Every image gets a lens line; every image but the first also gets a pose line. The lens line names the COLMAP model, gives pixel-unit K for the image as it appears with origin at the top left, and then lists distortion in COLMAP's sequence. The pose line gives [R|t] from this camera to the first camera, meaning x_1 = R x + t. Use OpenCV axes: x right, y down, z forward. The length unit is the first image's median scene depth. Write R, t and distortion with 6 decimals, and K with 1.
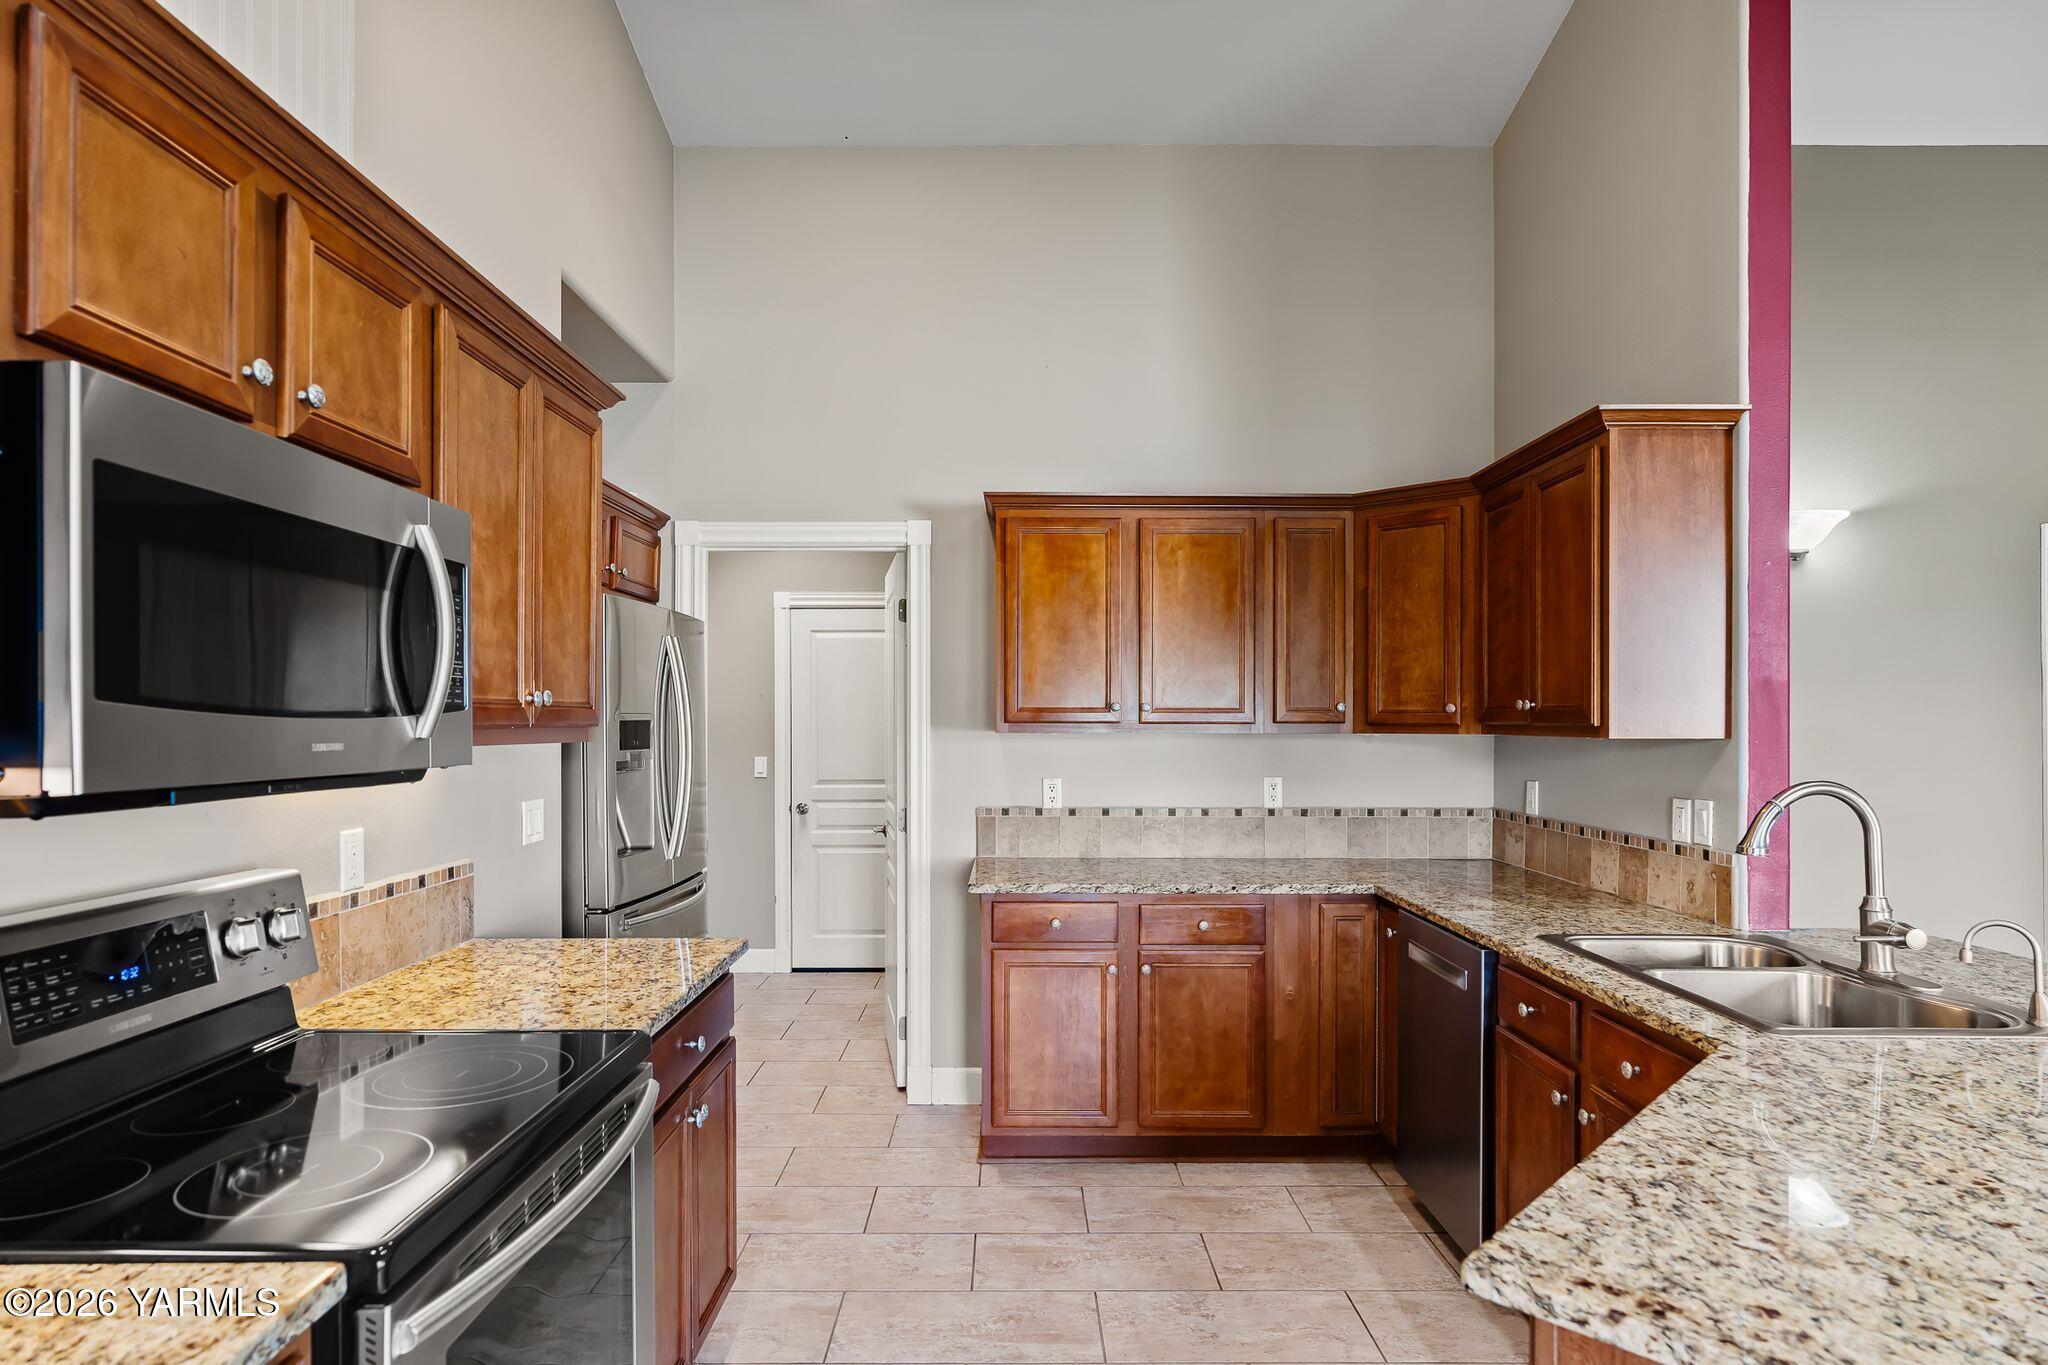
lens RADIAL K [[1113.0, 0, 1013.8], [0, 1113.0, 719.5], [0, 0, 1]] dist [-0.003830, 0.002162]
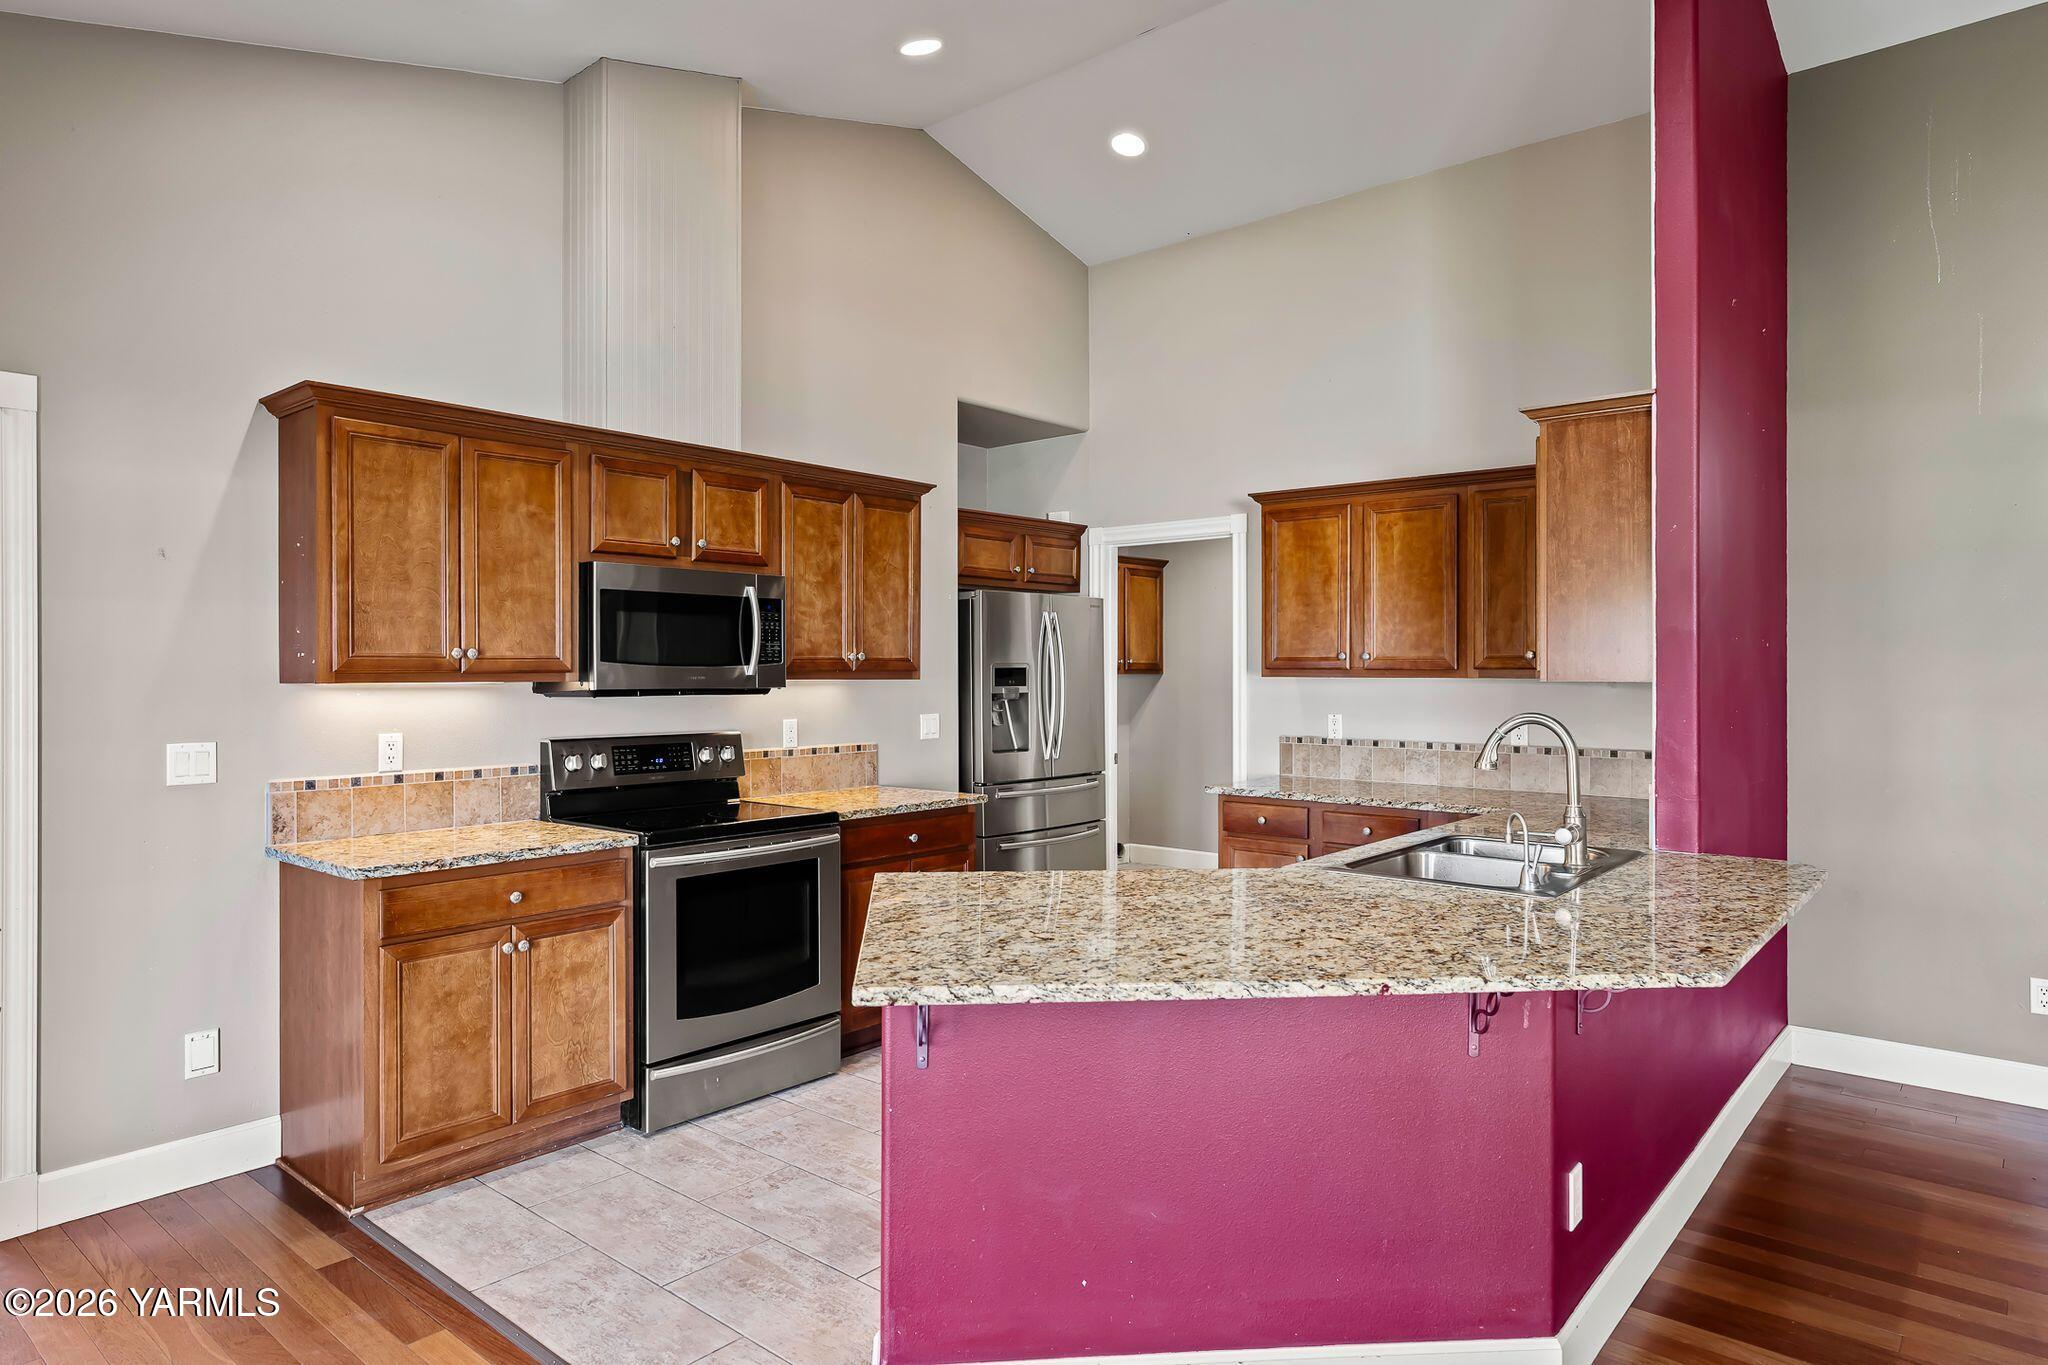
lens RADIAL K [[1204.8, 0, 1023.4], [0, 1204.8, 667.0], [0, 0, 1]] dist [0.001854, 0.002395]
pose [[0.760310, -0.002214, -0.649557, 0.799026], [0.001694, 0.999998, -0.001426, 0.001968], [0.649559, -0.000016, 0.760312, -0.295761]]
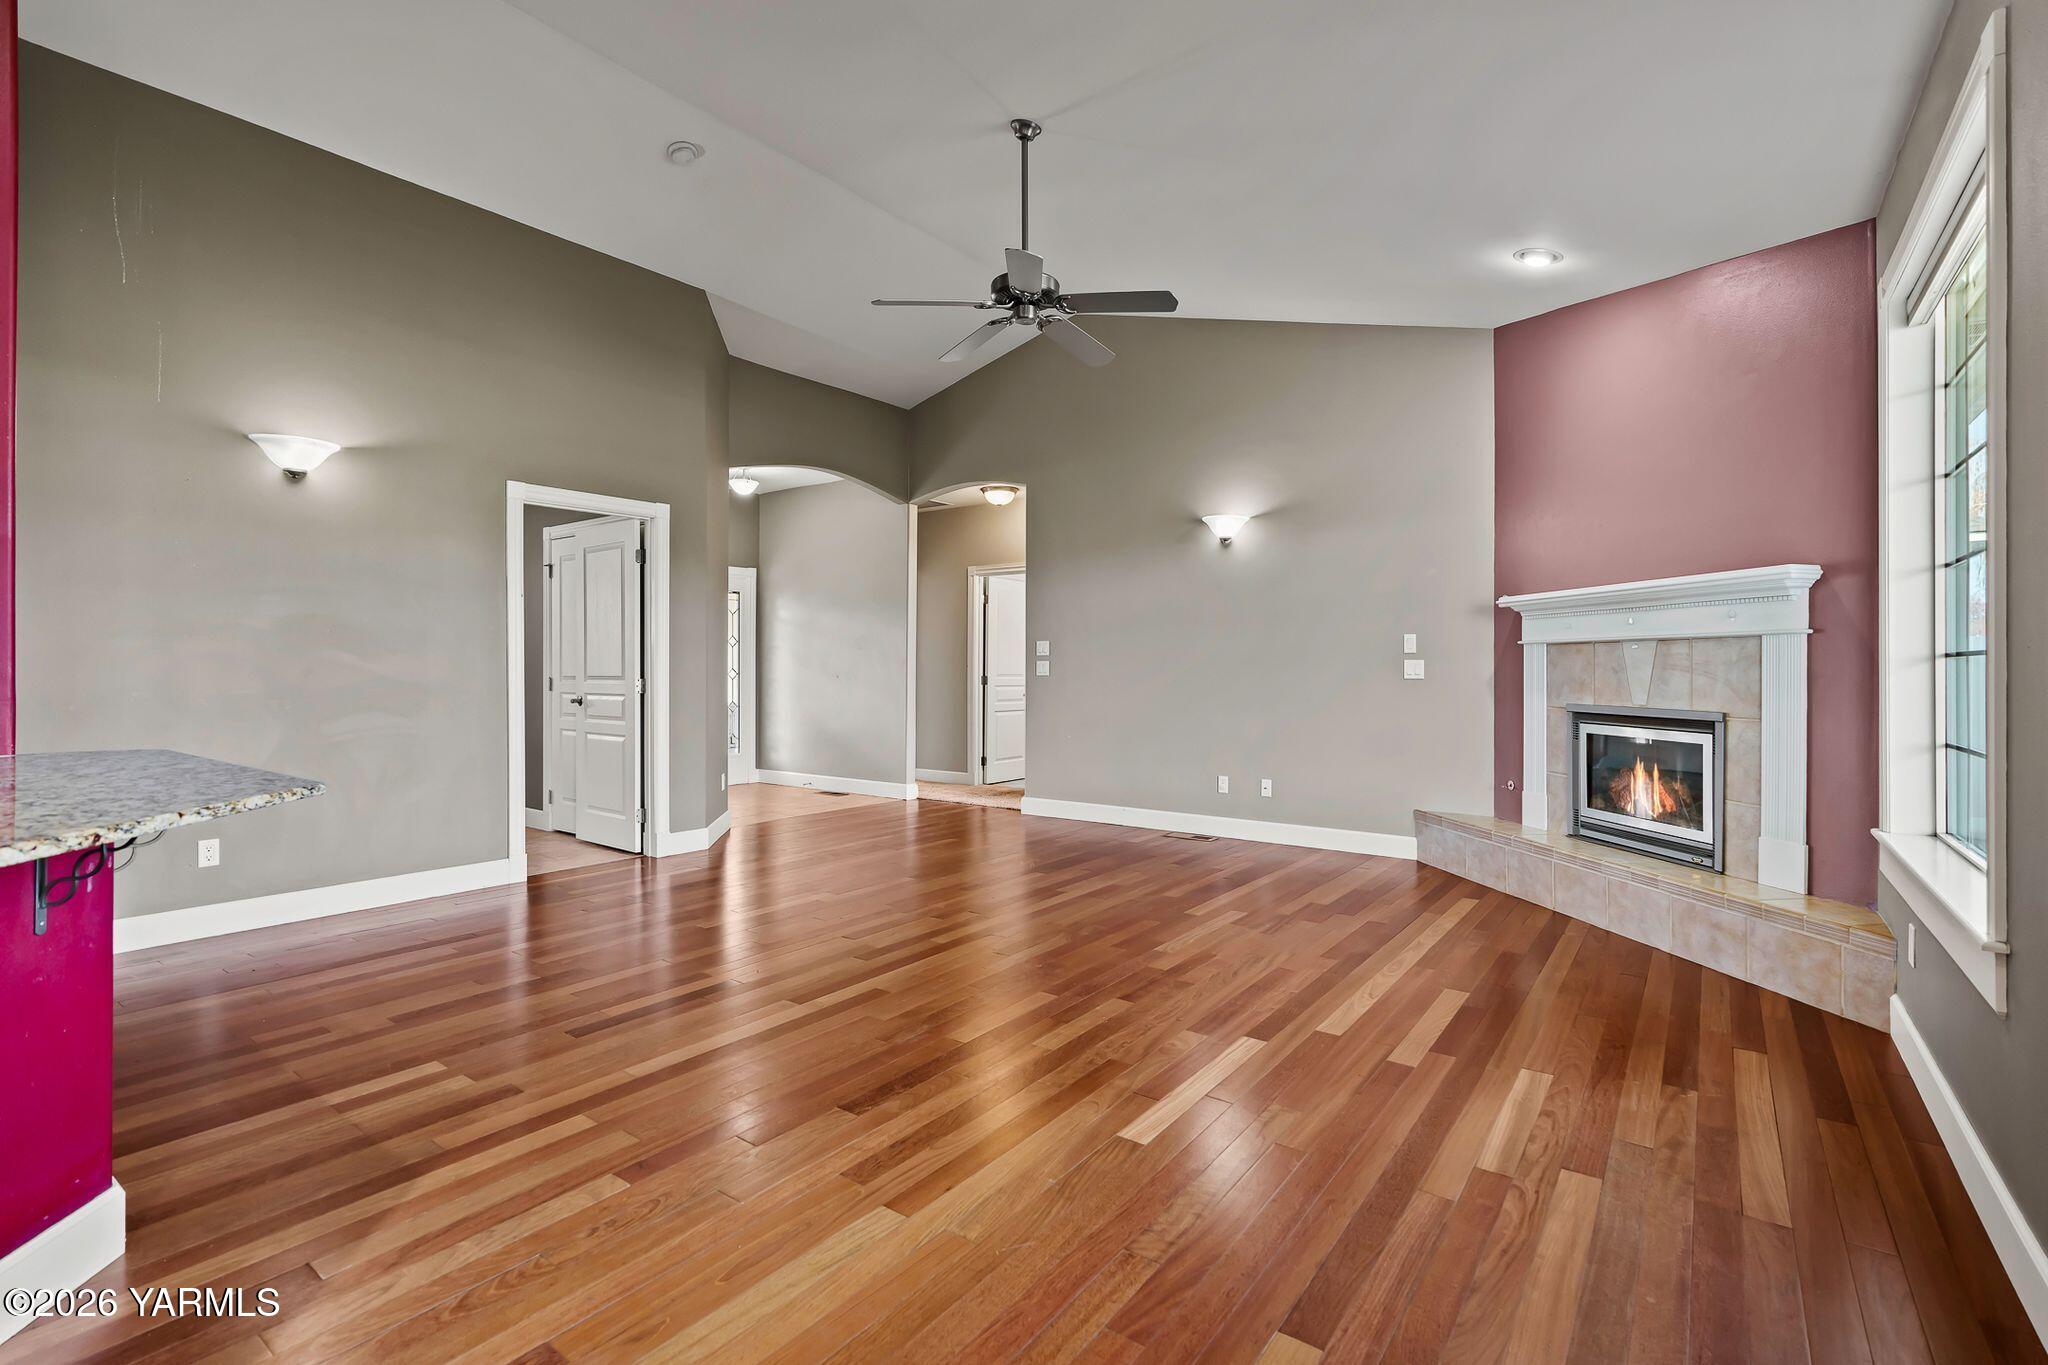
lens RADIAL K [[925.8, 0, 1035.5], [0, 925.8, 671.6], [0, 0, 1]] dist [-0.010897, 0.000438]
pose [[0.592244, -0.001981, 0.805756, 0.462453], [-0.001473, 0.999993, 0.003541, 0.081218], [-0.805757, -0.003284, 0.592237, -0.327954]]
